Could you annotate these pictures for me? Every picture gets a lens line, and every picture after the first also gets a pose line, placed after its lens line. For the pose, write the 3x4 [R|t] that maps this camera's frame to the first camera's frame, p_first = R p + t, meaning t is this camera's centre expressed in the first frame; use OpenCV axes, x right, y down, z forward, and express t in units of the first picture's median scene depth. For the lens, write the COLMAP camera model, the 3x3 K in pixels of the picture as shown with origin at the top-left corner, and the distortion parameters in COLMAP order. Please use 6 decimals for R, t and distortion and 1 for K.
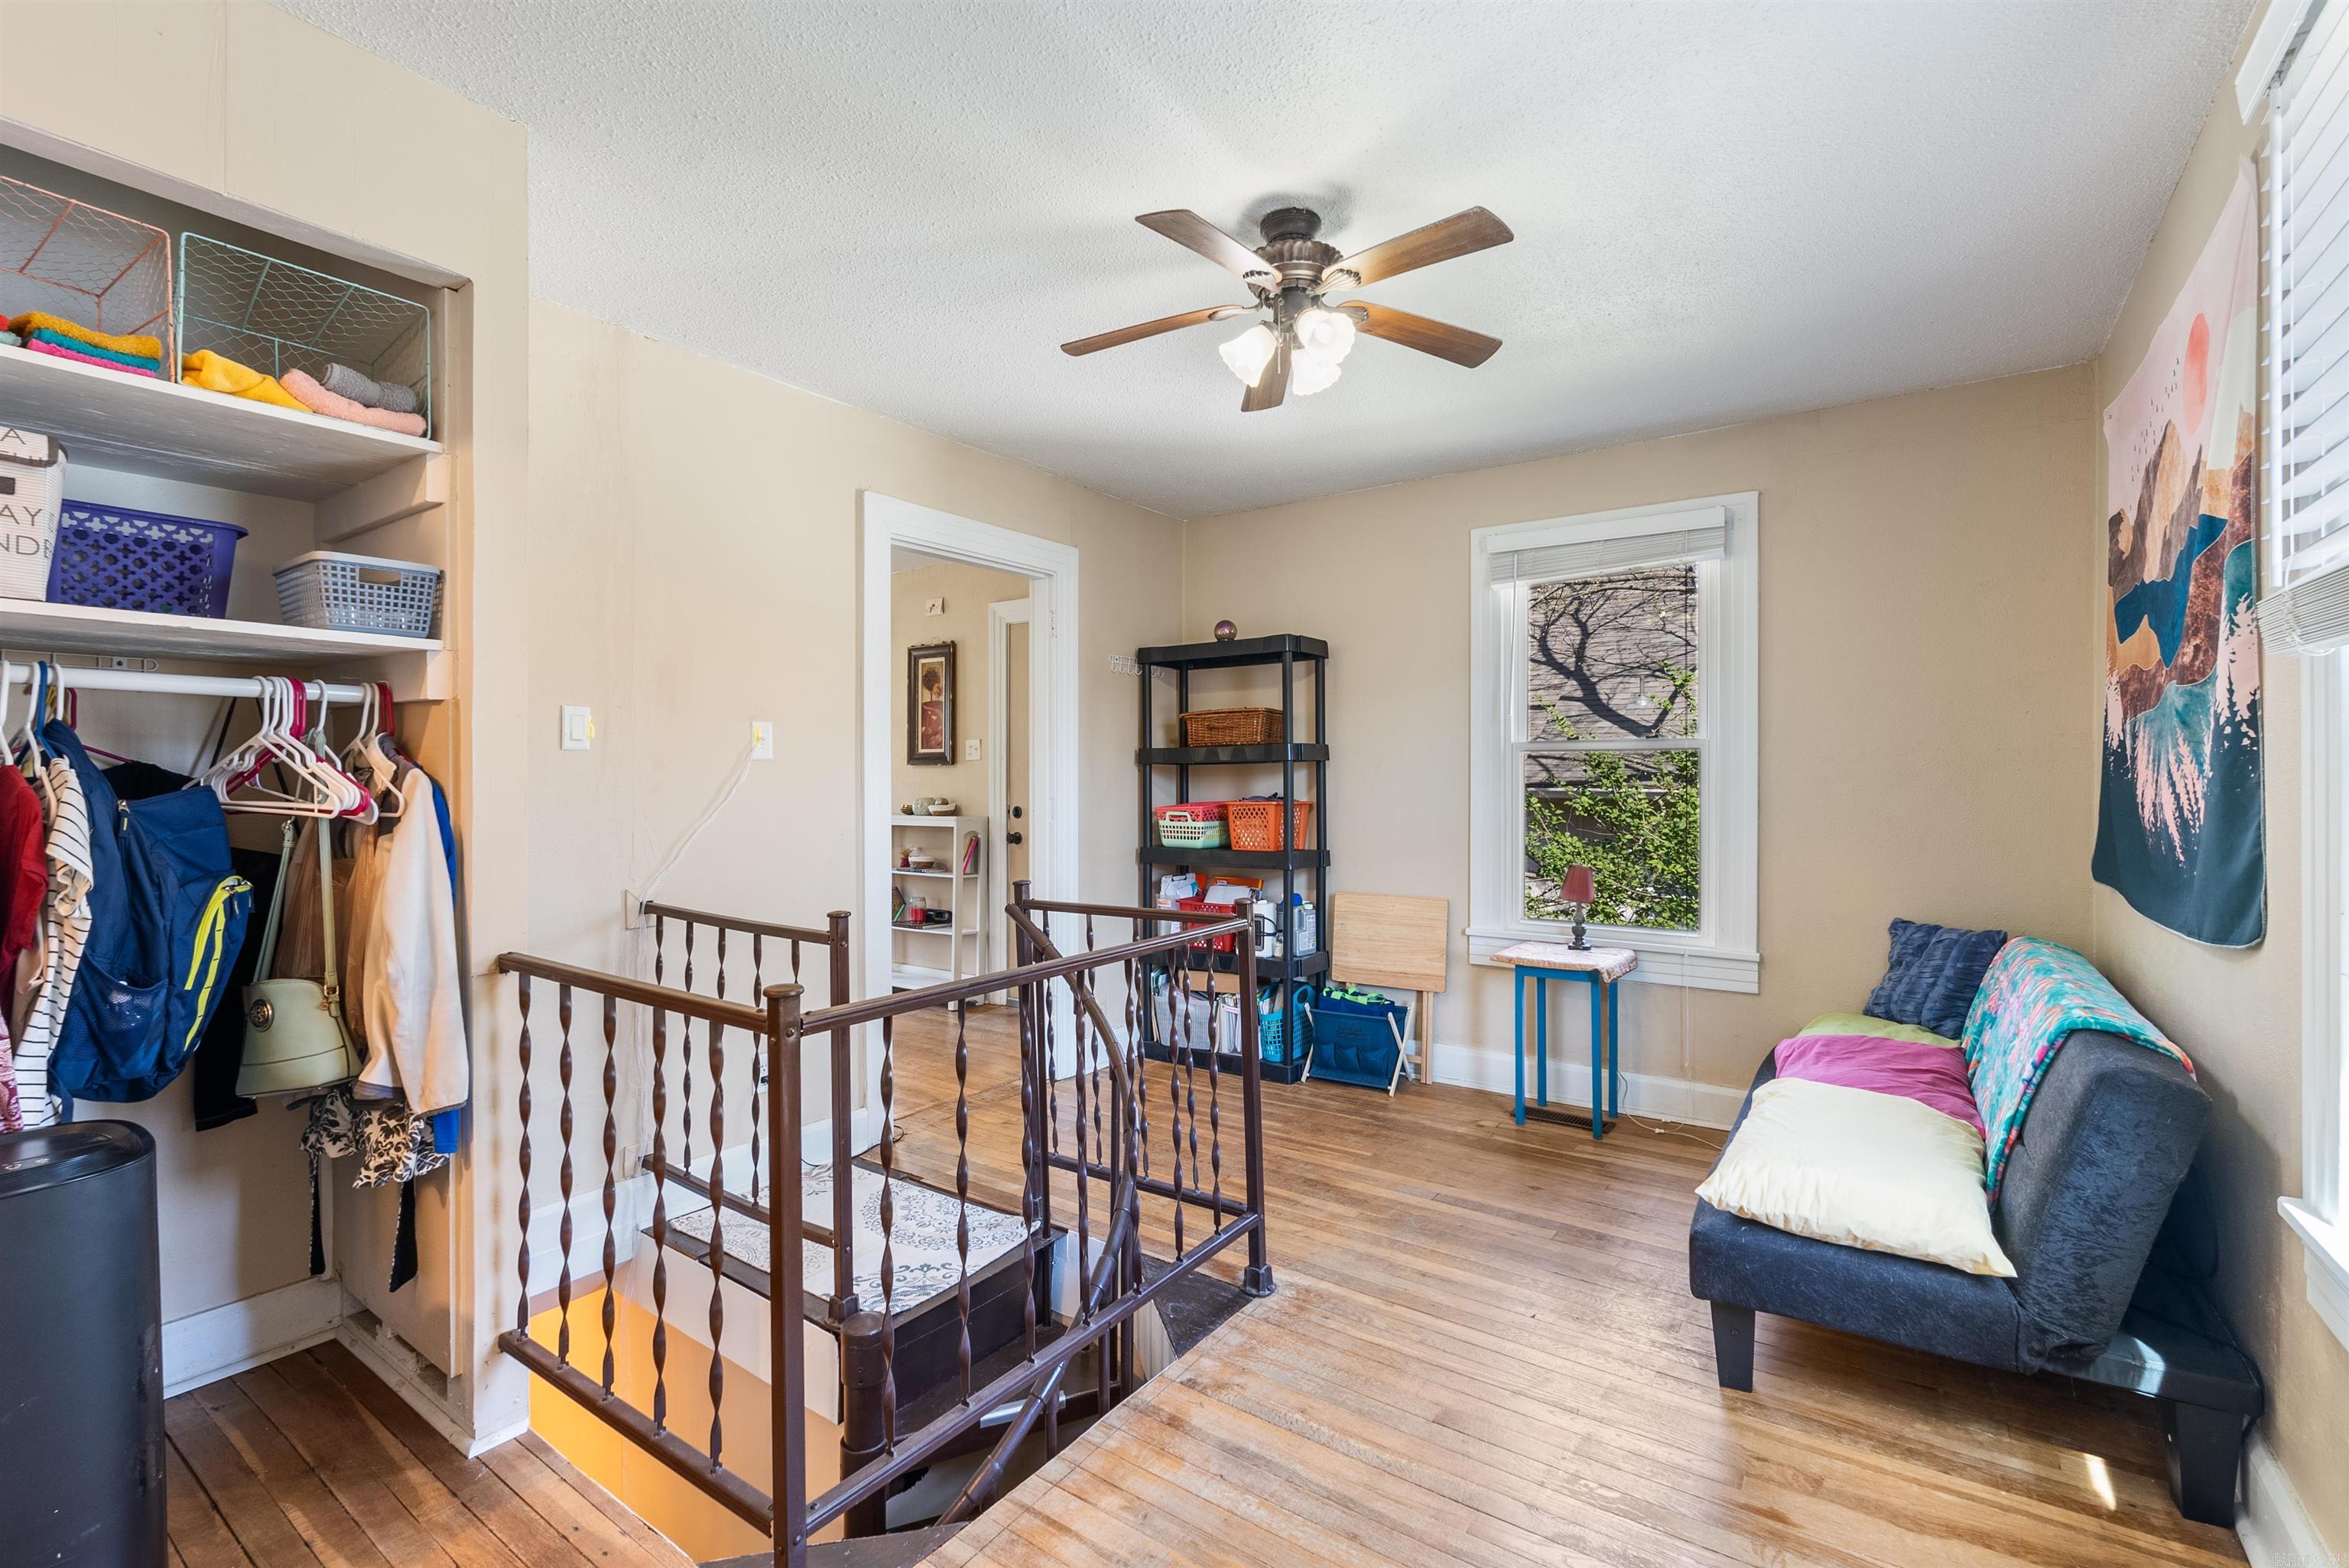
lens RADIAL K [[1038.9, 0, 1156.9], [0, 1038.9, 789.1], [0, 0, 1]] dist [-0.006785, 0.000845]
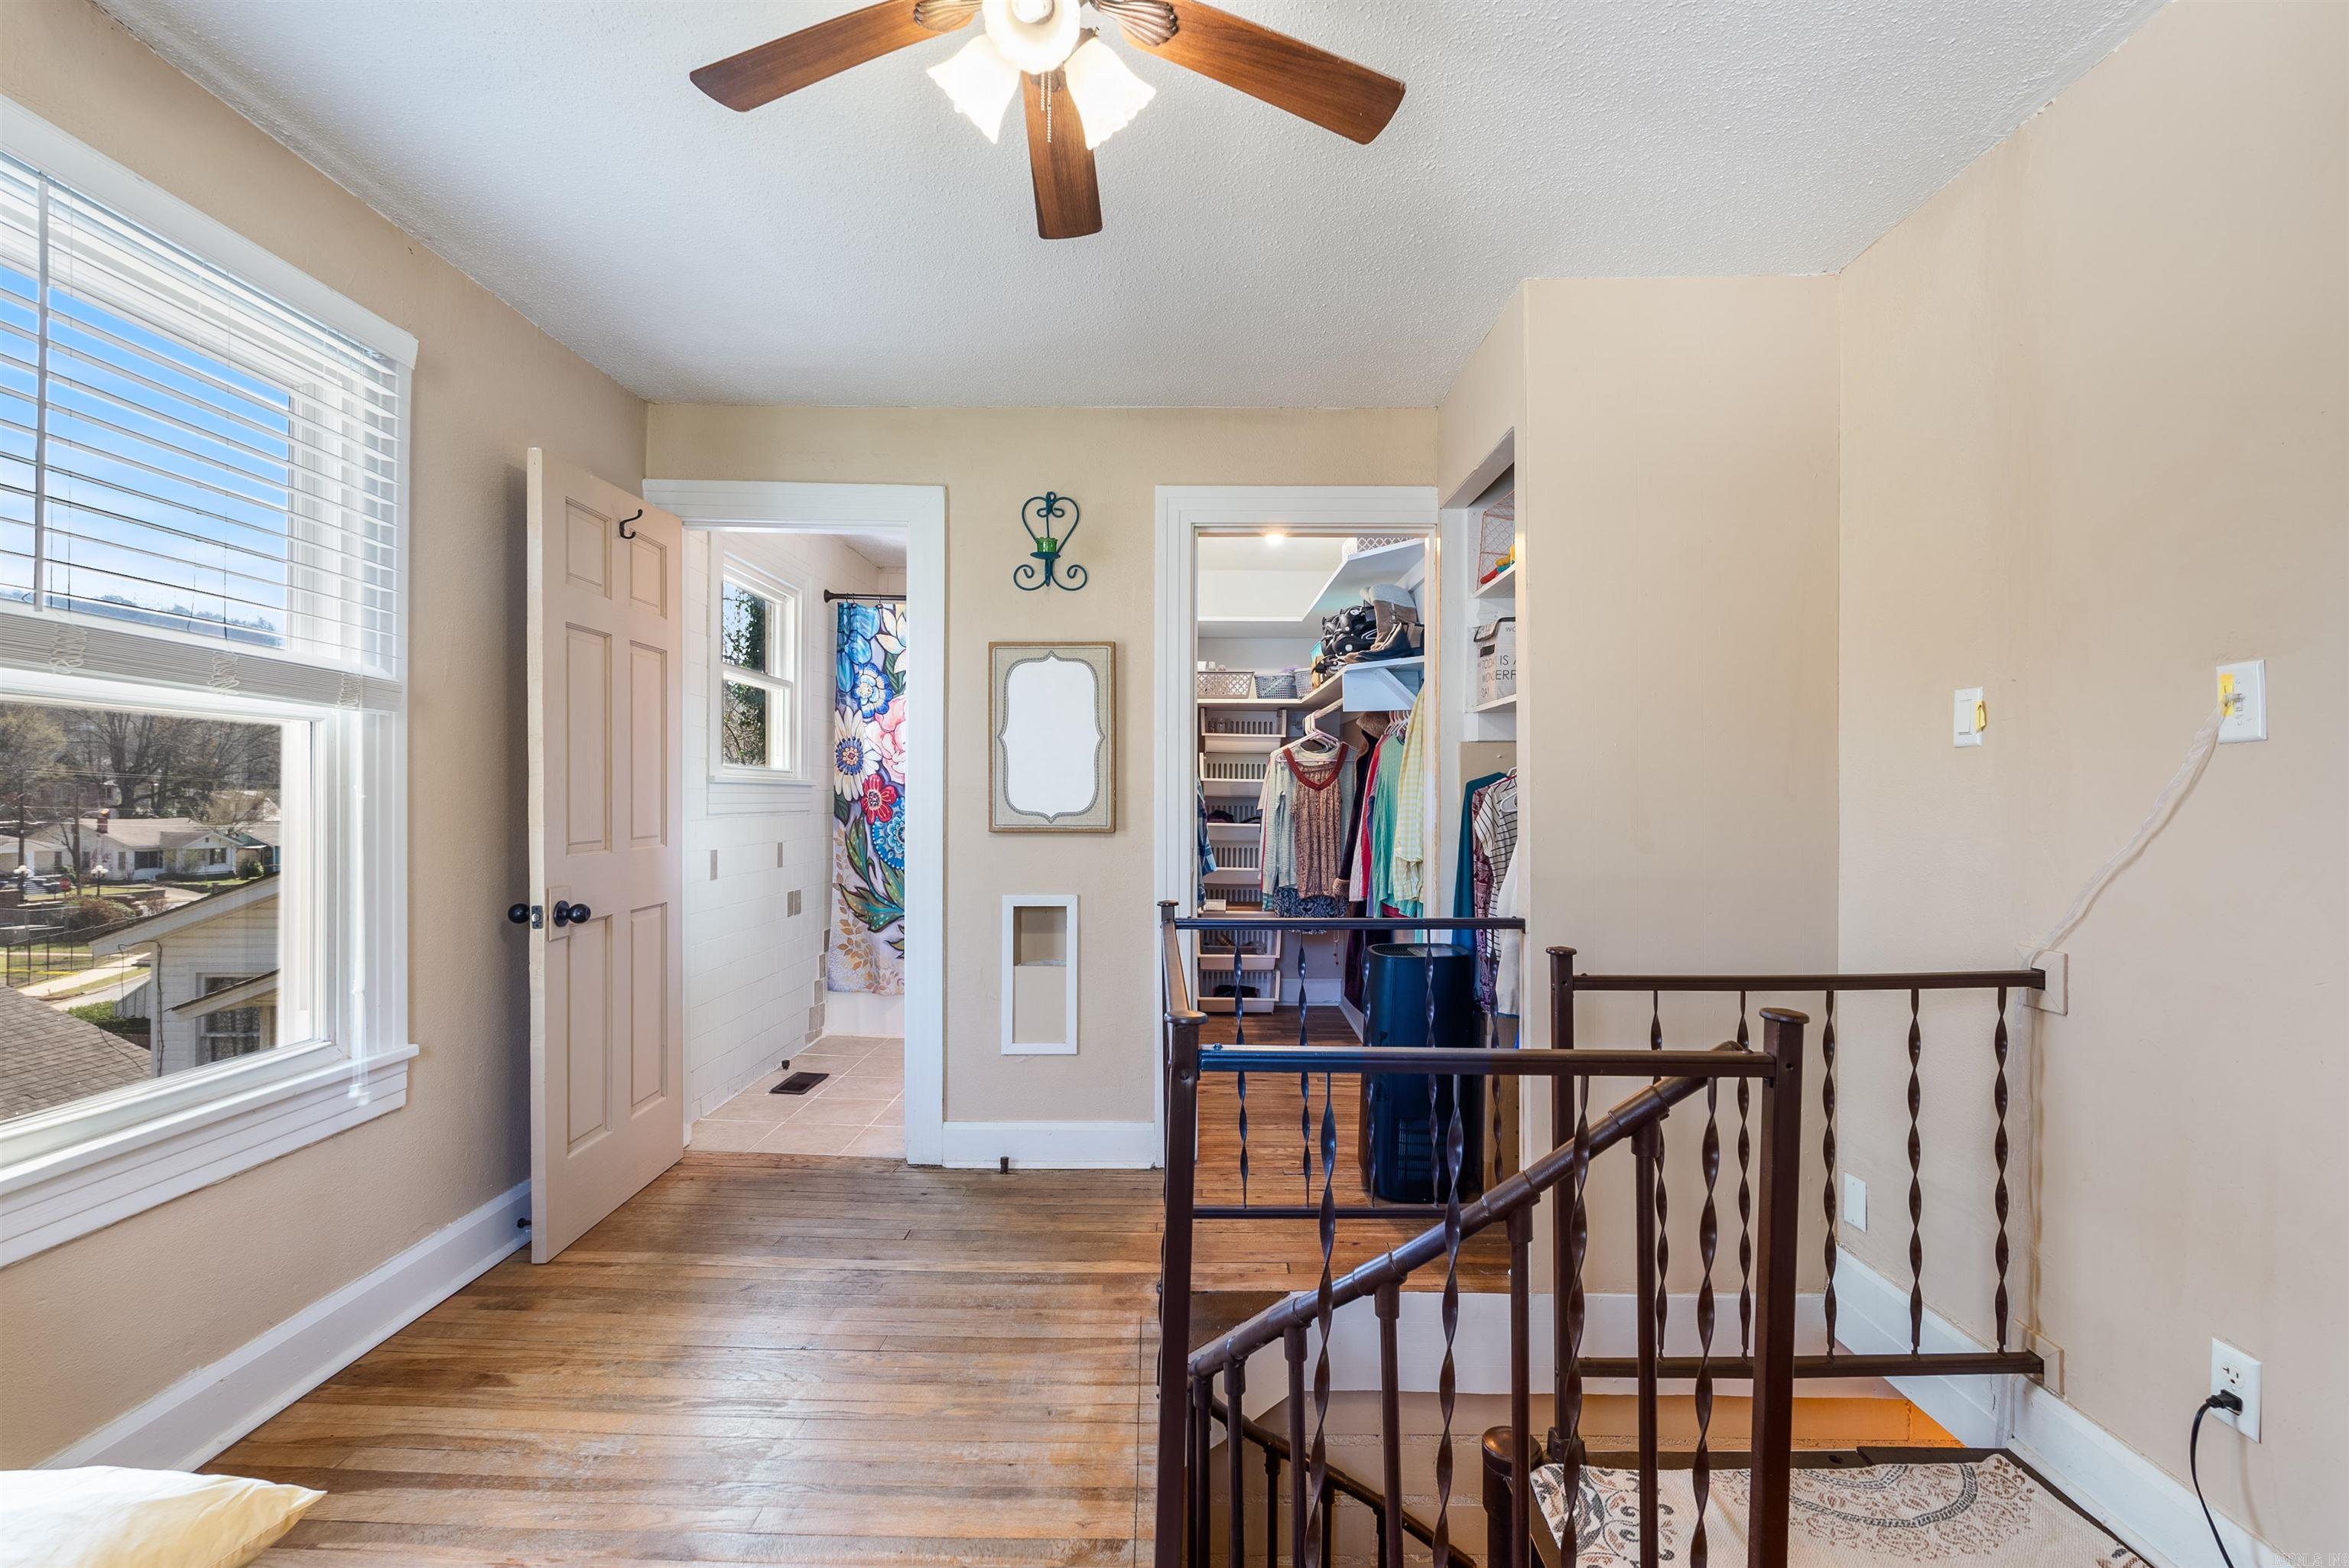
lens RADIAL K [[1038.9, 0, 1174.3], [0, 1038.9, 791.9], [0, 0, 1]] dist [-0.006785, 0.000845]
pose [[-0.814588, 0.004886, -0.580020, 0.488427], [-0.005290, 0.999860, 0.015852, -0.015673], [0.580016, 0.015981, -0.814448, 1.802834]]
